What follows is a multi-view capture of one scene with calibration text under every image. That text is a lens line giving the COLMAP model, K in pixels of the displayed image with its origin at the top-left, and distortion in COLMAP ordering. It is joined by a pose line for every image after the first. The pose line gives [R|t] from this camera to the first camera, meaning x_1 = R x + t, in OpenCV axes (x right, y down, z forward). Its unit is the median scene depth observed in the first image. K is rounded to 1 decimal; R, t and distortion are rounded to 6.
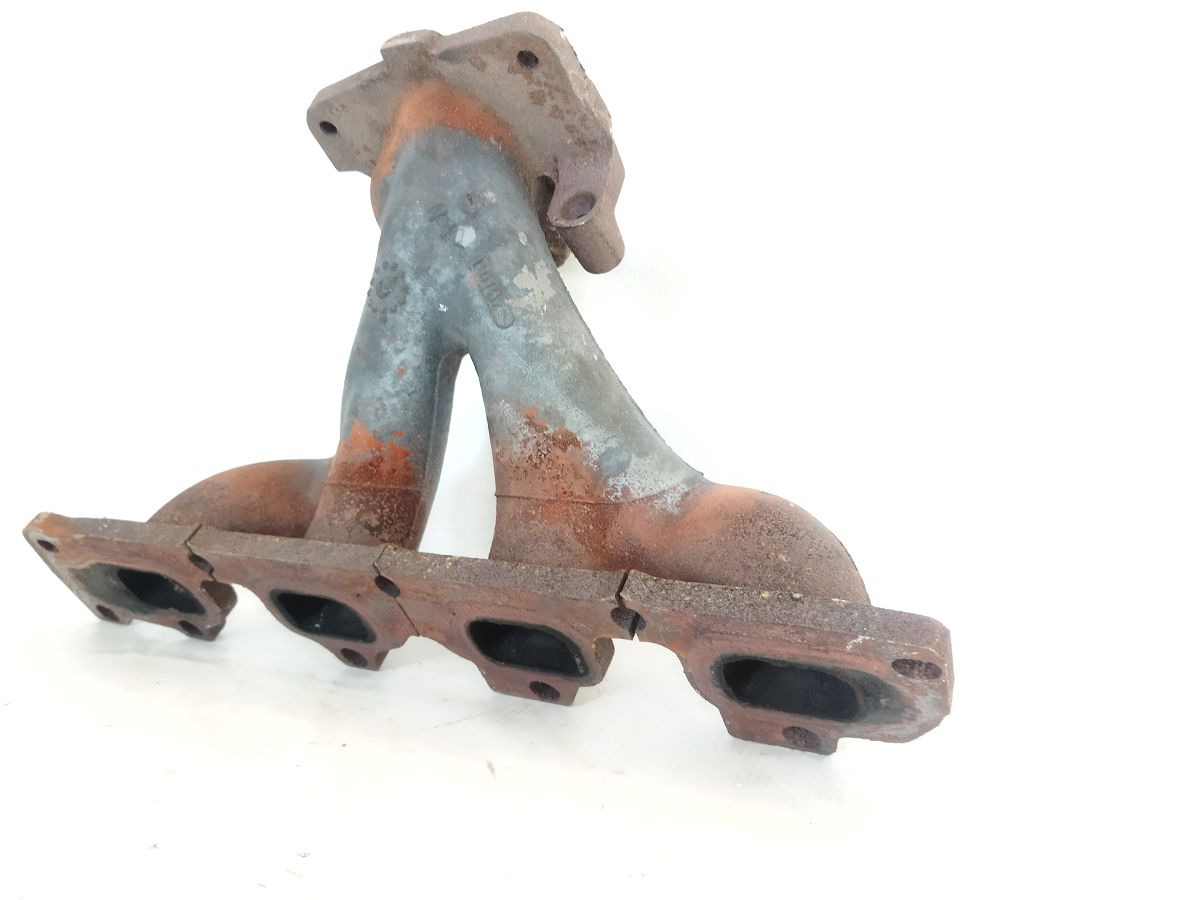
lens RADIAL K [[895.6, 0, 600.0], [0, 895.6, 450.0], [0, 0, 1]] dist [0.080035, -0.171016]
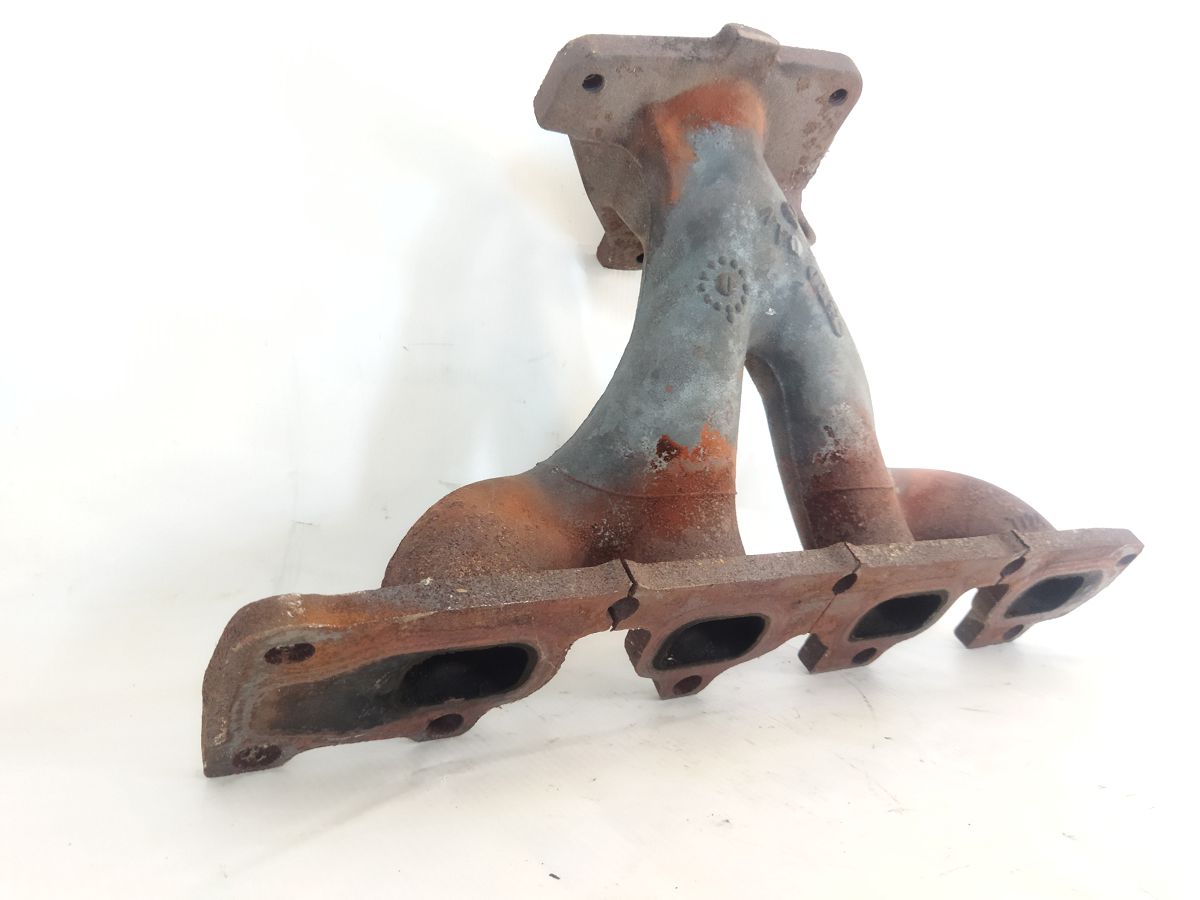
lens RADIAL K [[895.6, 0, 600.0], [0, 895.6, 450.0], [0, 0, 1]] dist [0.080035, -0.171016]
pose [[0.581780, -0.048451, 0.811902, -1.115504], [0.039283, 0.998733, 0.031452, -0.041479], [-0.812397, 0.013596, 0.582946, 0.564677]]
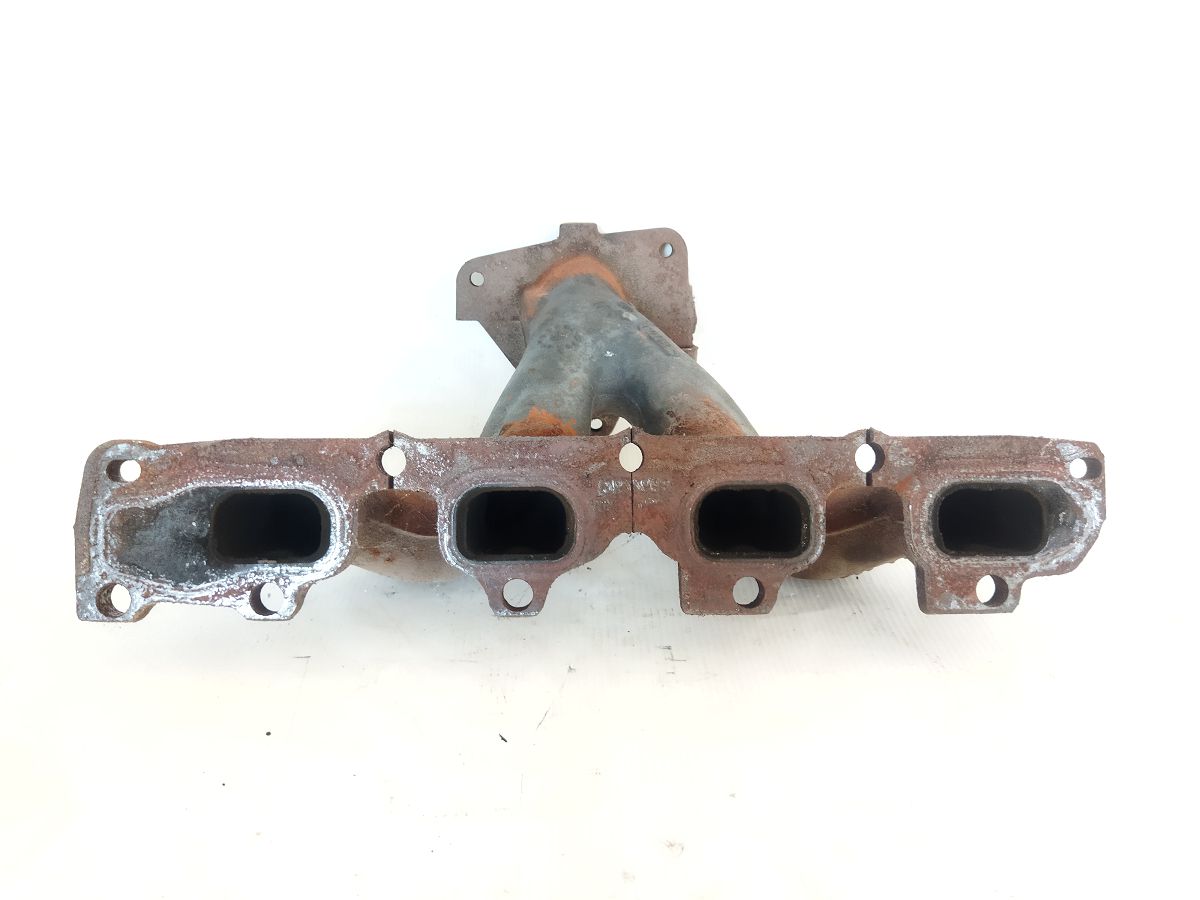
lens RADIAL K [[895.6, 0, 600.0], [0, 895.6, 450.0], [0, 0, 1]] dist [0.080035, -0.171016]
pose [[0.893734, 0.268078, 0.359685, -0.605322], [0.060050, 0.723091, -0.688138, 0.812470], [-0.444560, 0.636611, 0.630153, 0.290157]]
